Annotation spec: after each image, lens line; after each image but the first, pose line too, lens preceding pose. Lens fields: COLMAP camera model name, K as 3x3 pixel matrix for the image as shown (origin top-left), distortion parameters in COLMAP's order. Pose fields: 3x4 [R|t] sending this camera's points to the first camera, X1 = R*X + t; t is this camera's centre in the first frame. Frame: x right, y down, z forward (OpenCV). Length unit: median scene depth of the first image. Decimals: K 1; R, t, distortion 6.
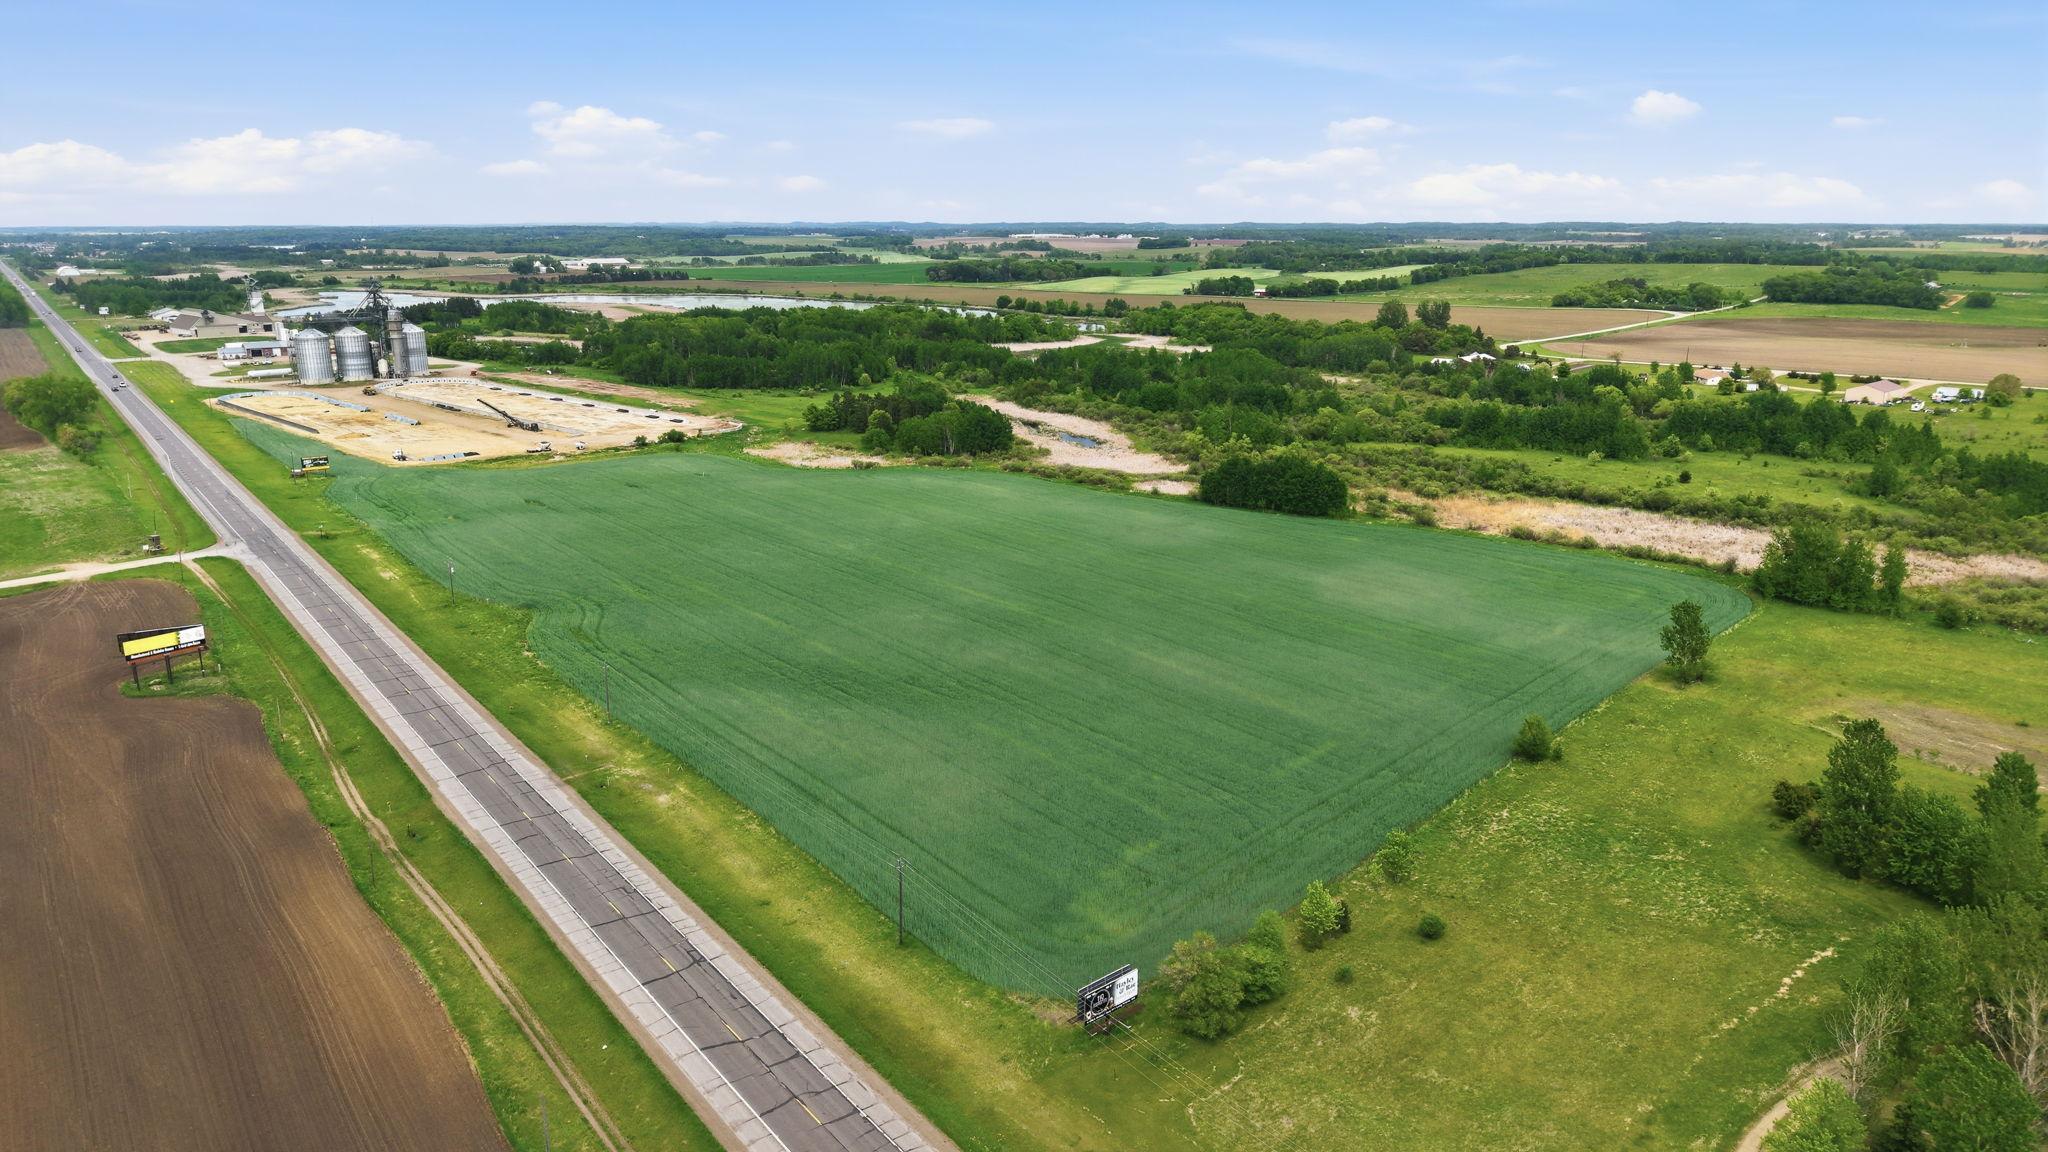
lens RADIAL K [[1353.8, 0, 1024.7], [0, 1353.8, 587.9], [0, 0, 1]] dist [0.042873, -0.049881]
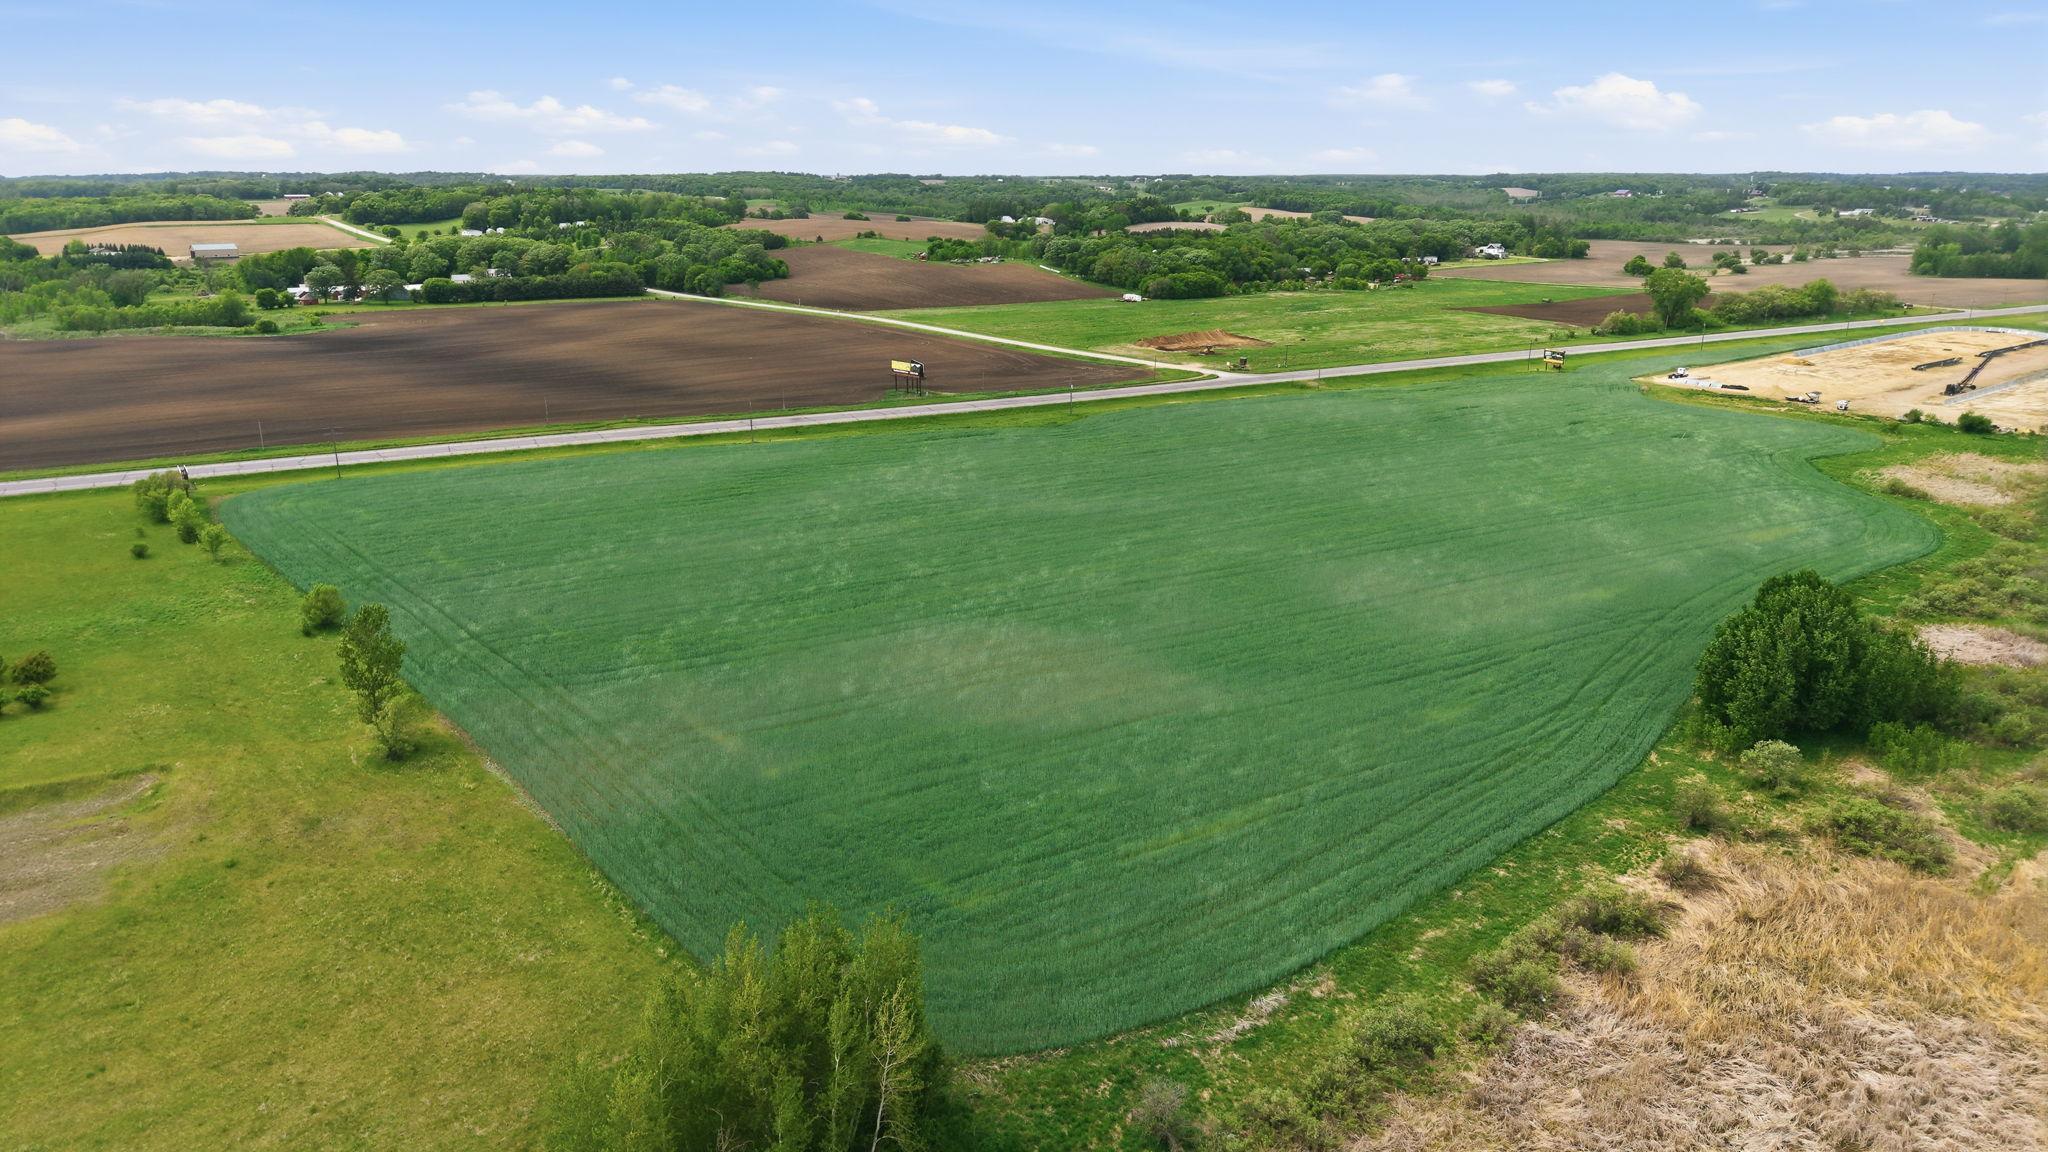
lens RADIAL K [[1353.8, 0, 1023.2], [0, 1353.8, 570.6], [0, 0, 1]] dist [0.042873, -0.049881]
pose [[-0.120872, 0.280602, -0.952183, 0.521702], [-0.256926, 0.917687, 0.303051, -0.140476], [0.958843, 0.281271, -0.038828, 0.643416]]
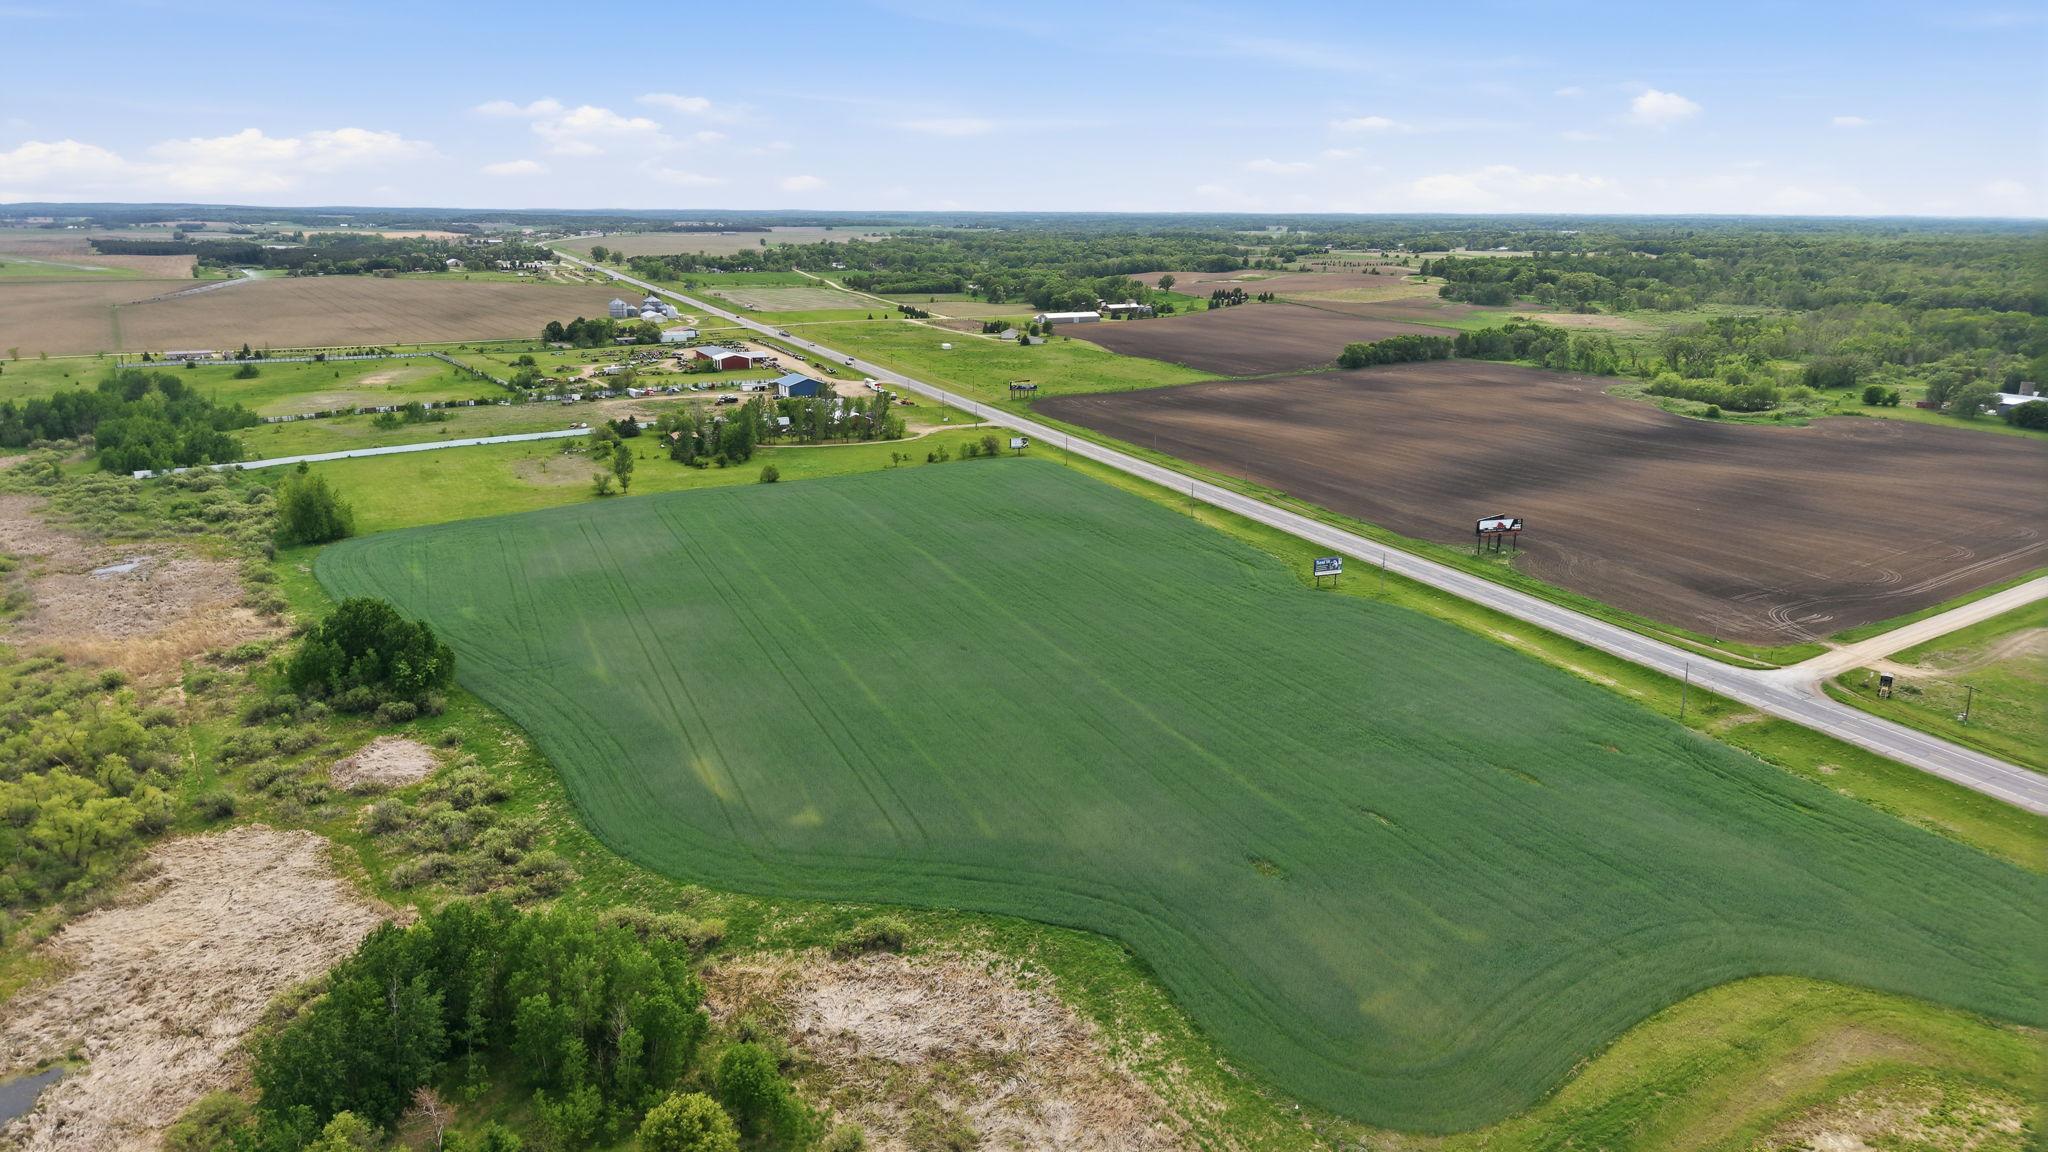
lens RADIAL K [[1353.8, 0, 1023.4], [0, 1353.8, 631.3], [0, 0, 1]] dist [0.042873, -0.049881]
pose [[-0.974721, -0.071119, 0.211804, -0.228574], [0.053138, 0.846993, 0.528942, -0.357134], [-0.217015, 0.526825, -0.821803, 1.241107]]
